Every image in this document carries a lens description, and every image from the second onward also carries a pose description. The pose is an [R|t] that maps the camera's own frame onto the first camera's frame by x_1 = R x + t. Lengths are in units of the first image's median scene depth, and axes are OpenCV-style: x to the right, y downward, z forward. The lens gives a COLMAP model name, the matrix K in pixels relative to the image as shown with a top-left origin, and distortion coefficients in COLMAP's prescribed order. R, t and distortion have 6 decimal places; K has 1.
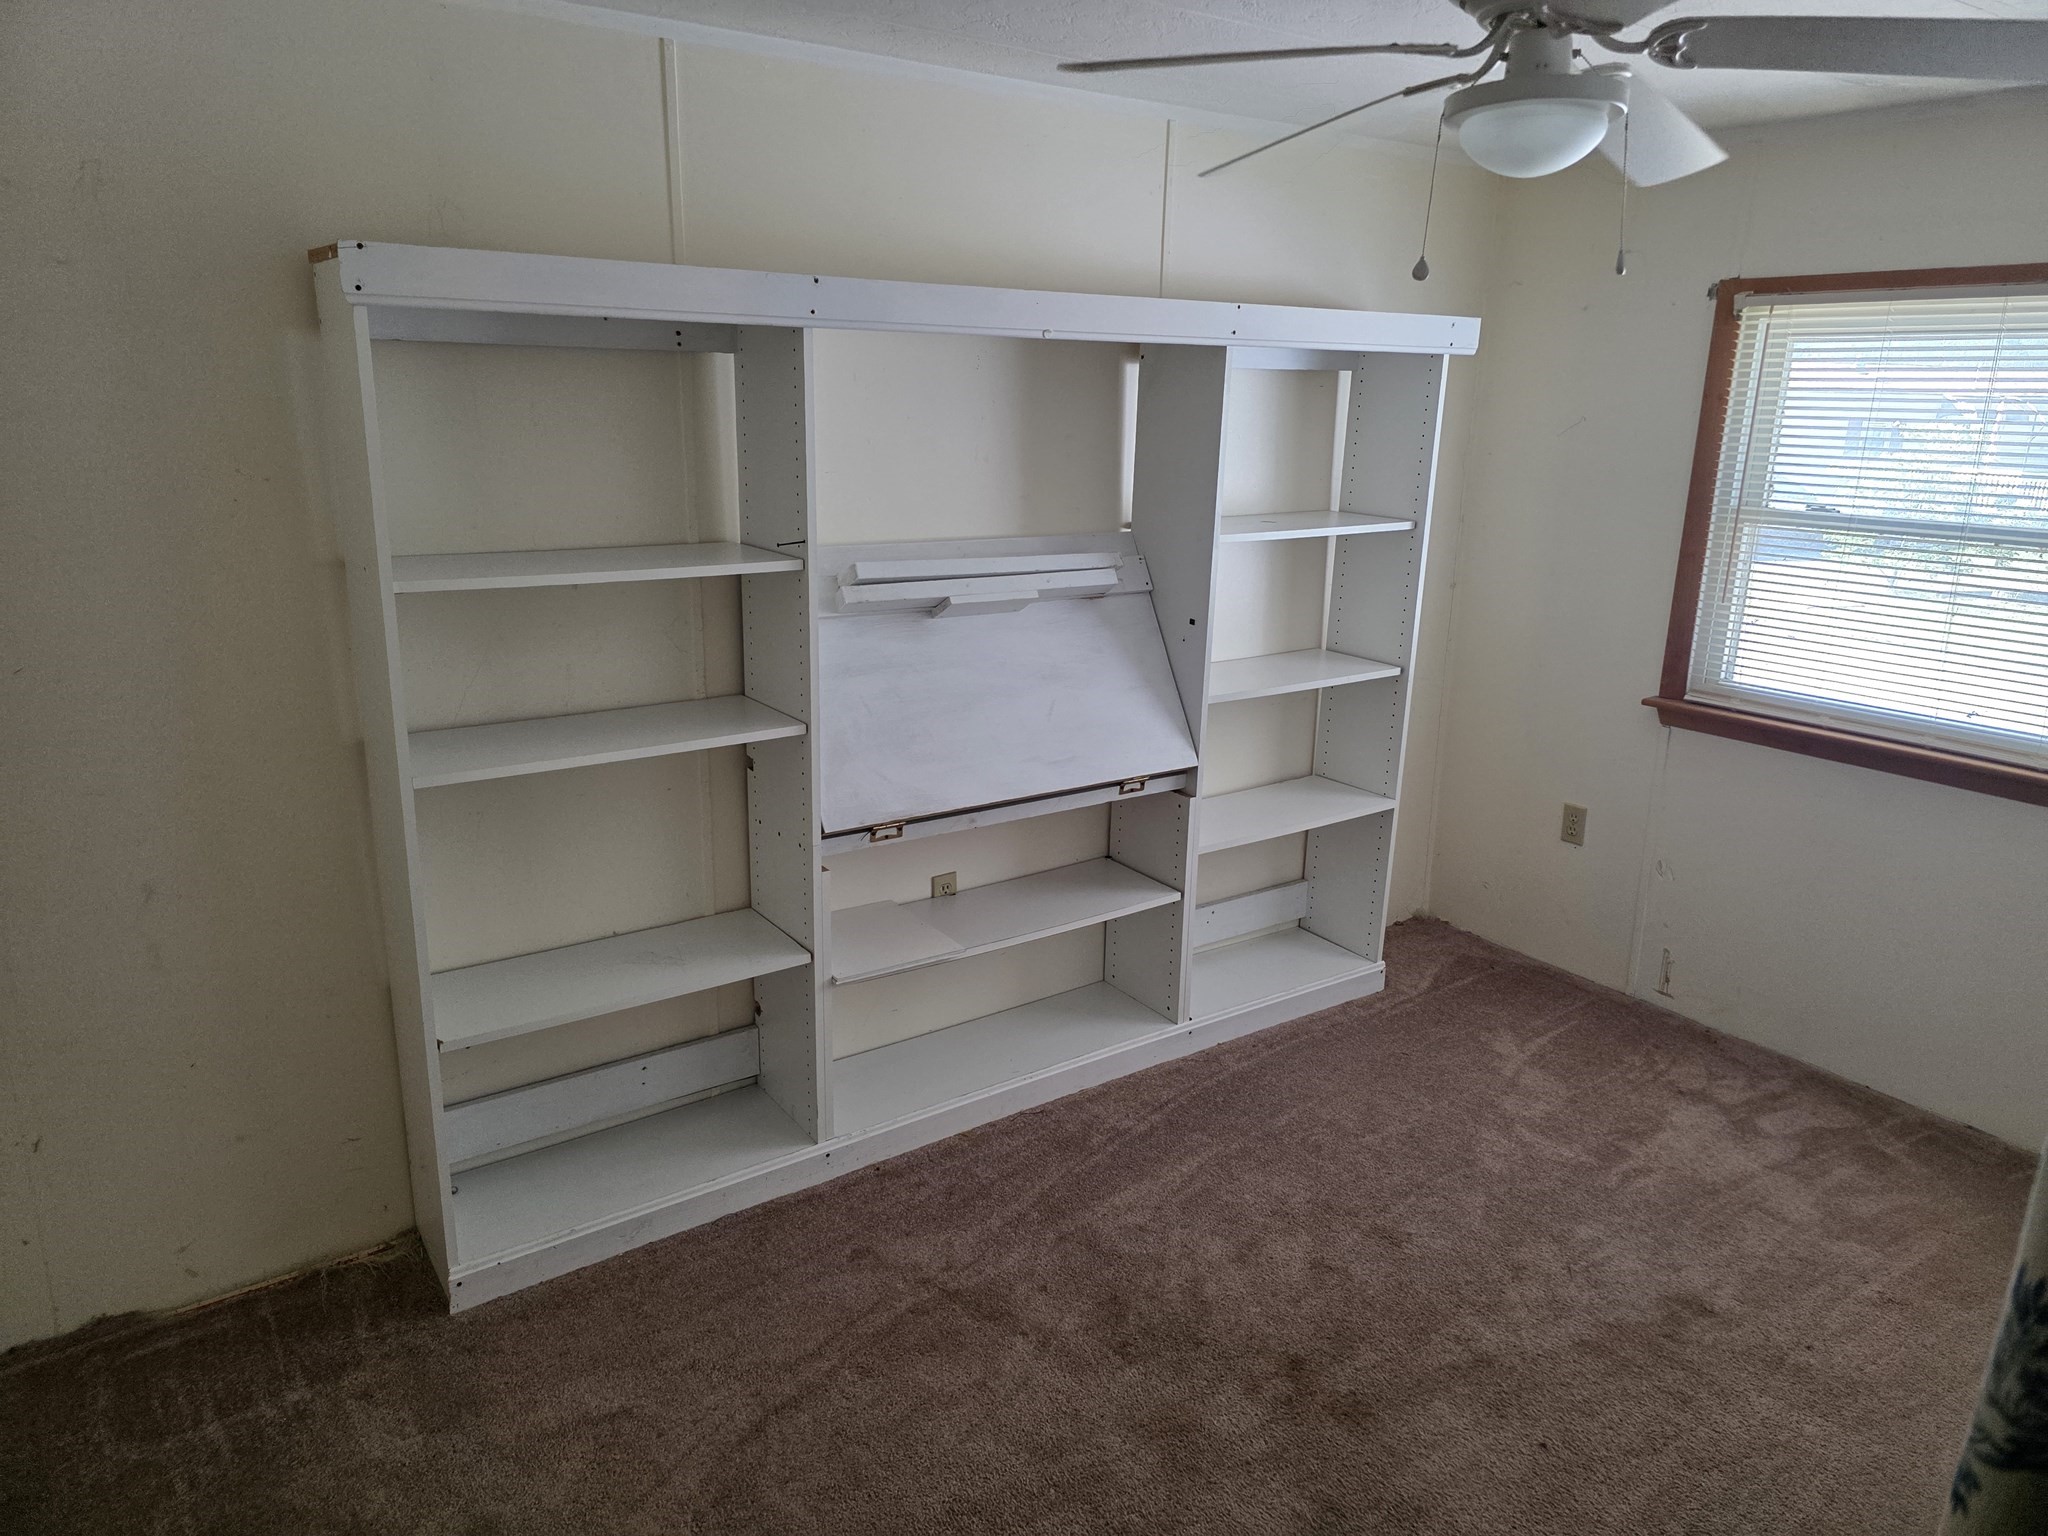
lens RADIAL K [[1375.3, 0, 1029.5], [0, 1375.3, 773.3], [0, 0, 1]] dist [0.074418, -0.064646]
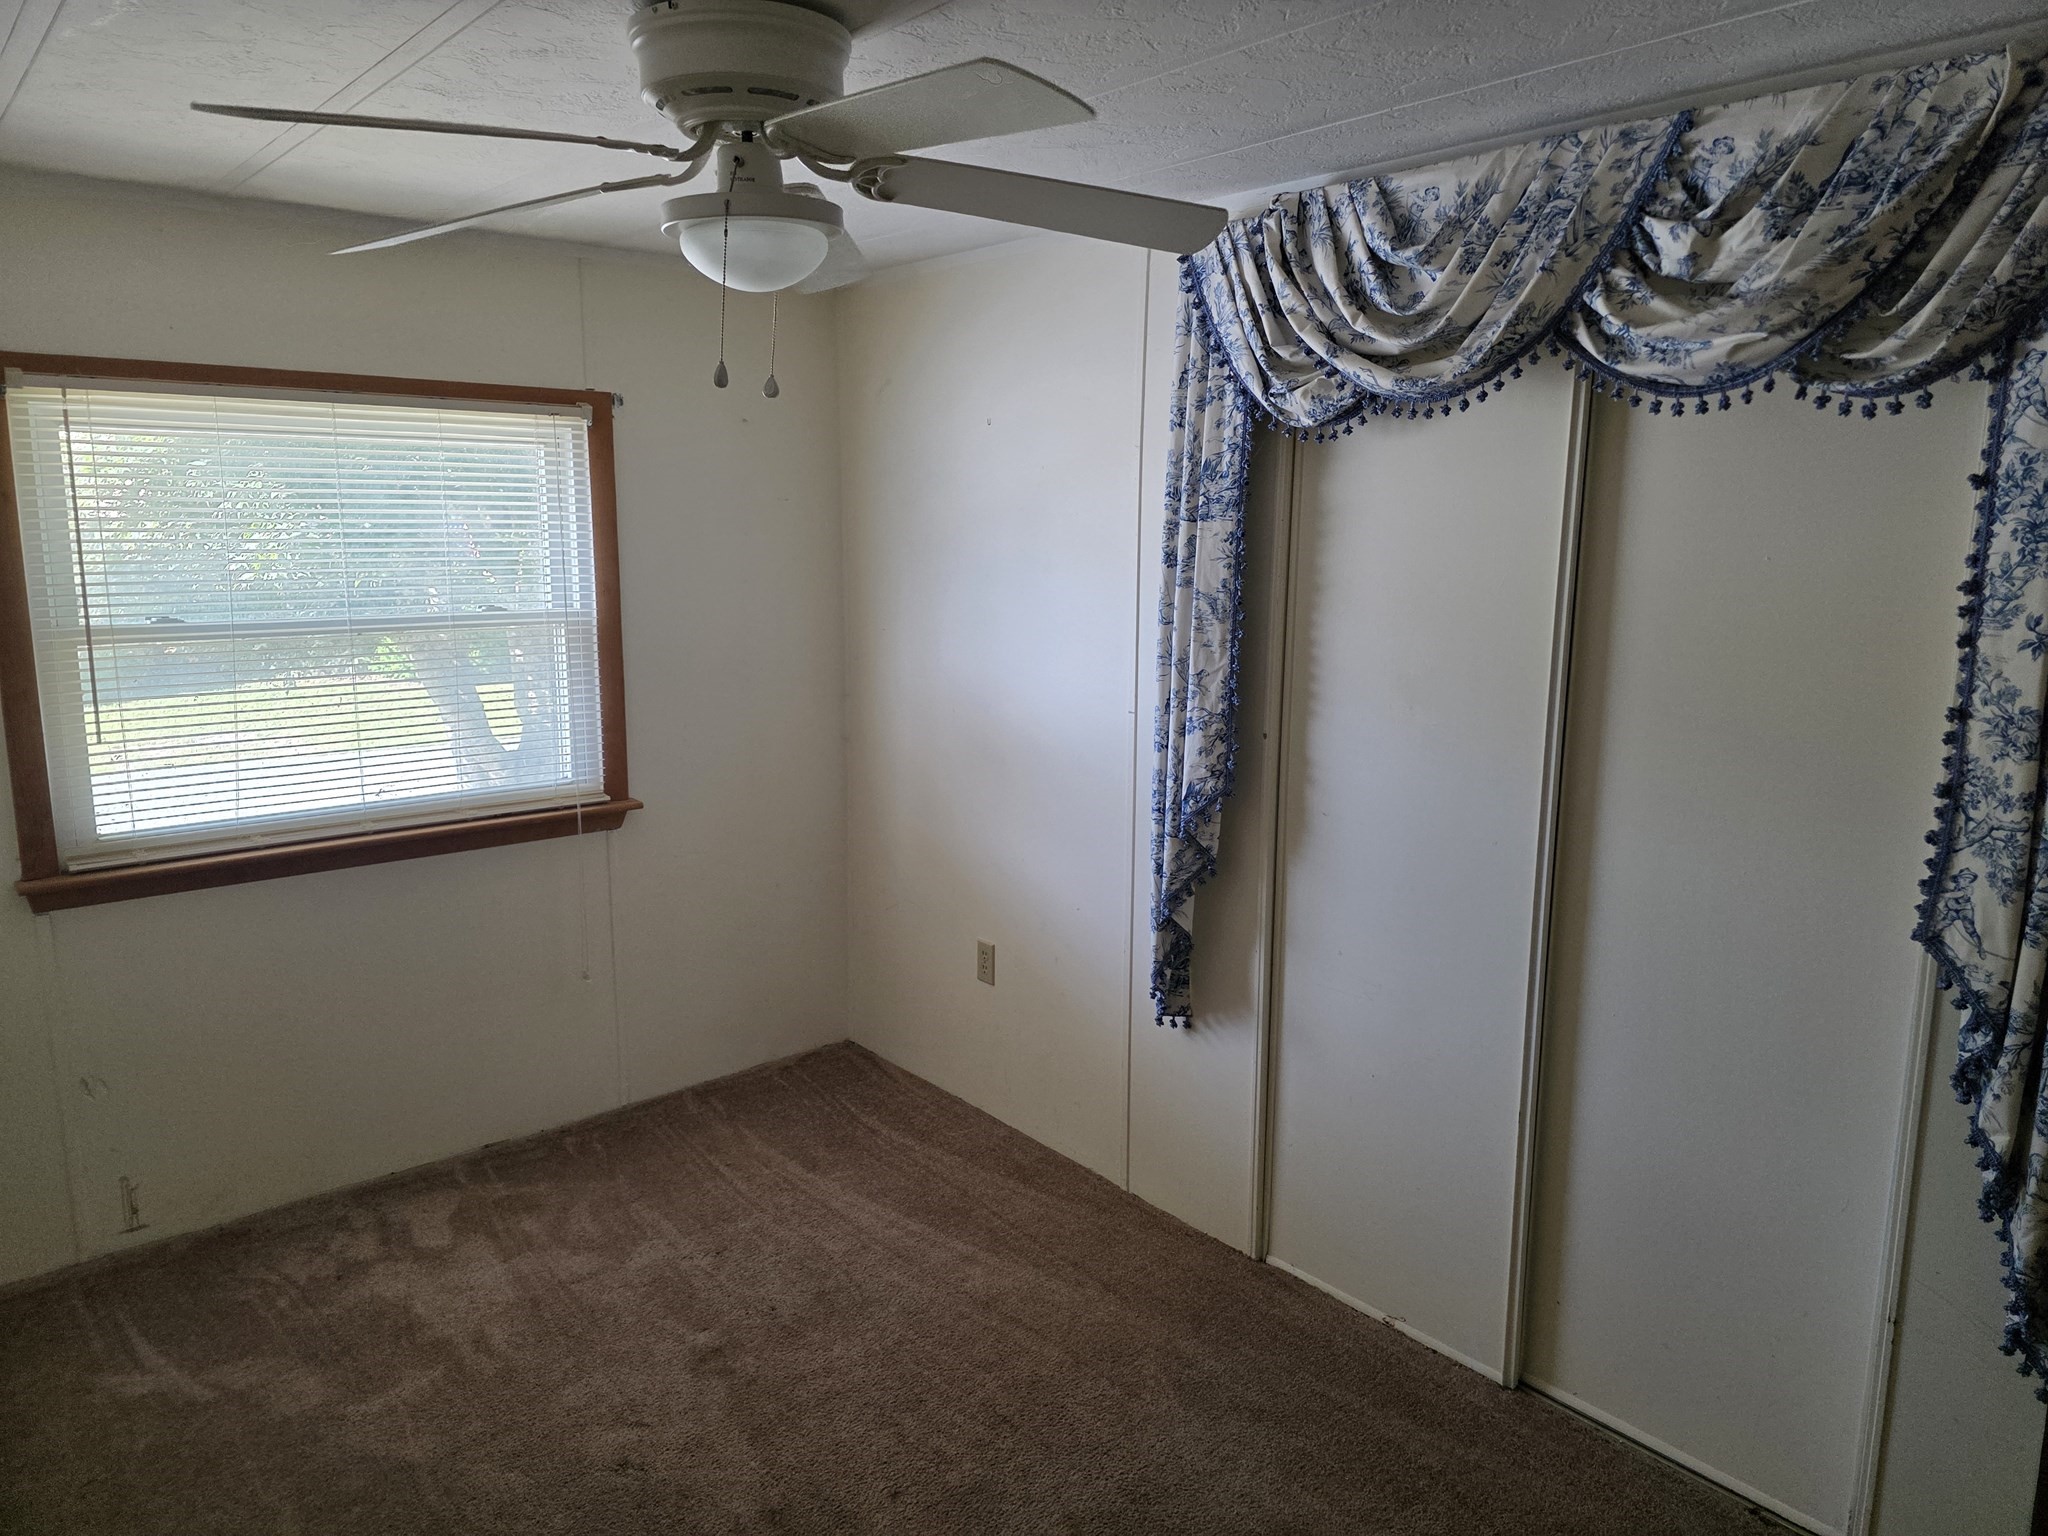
lens RADIAL K [[1375.3, 0, 1024.7], [0, 1375.3, 760.2], [0, 0, 1]] dist [0.074418, -0.064646]
pose [[-0.076197, -0.199022, 0.977028, -0.373780], [0.261589, 0.941564, 0.212199, -0.156585], [-0.962167, 0.271748, -0.019683, 0.536843]]
